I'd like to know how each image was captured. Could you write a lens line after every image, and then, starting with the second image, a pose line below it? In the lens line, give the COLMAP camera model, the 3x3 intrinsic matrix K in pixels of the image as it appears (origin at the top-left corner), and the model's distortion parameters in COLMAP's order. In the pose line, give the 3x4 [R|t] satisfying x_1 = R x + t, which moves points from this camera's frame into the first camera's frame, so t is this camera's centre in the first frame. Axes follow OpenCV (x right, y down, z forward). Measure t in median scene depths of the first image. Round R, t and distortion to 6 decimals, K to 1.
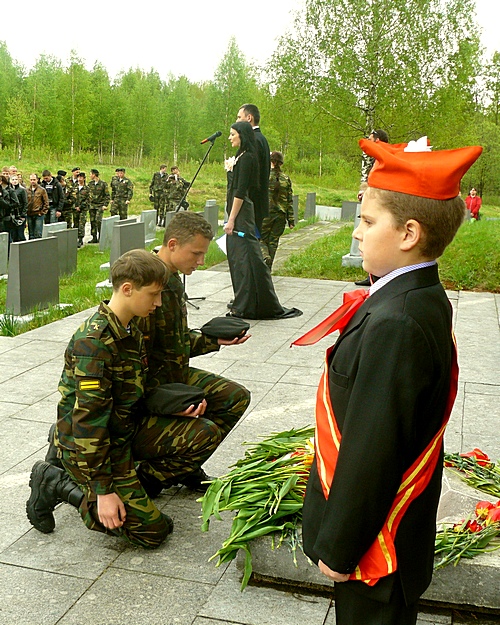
lens RADIAL K [[916.2, 0, 182.9], [0, 916.2, 312.4], [0, 0, 1]] dist [-0.160579, 0.054968]
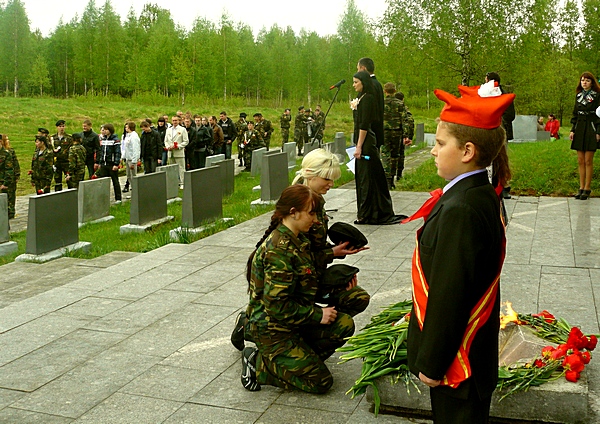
lens RADIAL K [[754.0, 0, 299.7], [0, 754.0, 146.4], [0, 0, 1]] dist [-0.141102, 0.004923]
pose [[0.999081, -0.036075, -0.023147, -0.001036], [0.033440, 0.993852, -0.105545, 0.010482], [0.026812, 0.104674, 0.994145, -0.096485]]
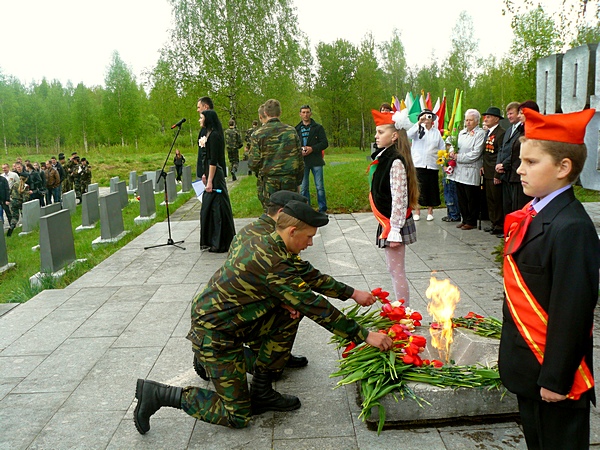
lens RADIAL K [[656.4, 0, 299.3], [0, 656.4, 235.6], [0, 0, 1]] dist [-0.124230, 0.005709]
pose [[0.948227, -0.127793, 0.290748, -0.190375], [0.131640, 0.991277, 0.006377, -0.014563], [-0.289027, 0.032227, 0.956778, 0.035593]]
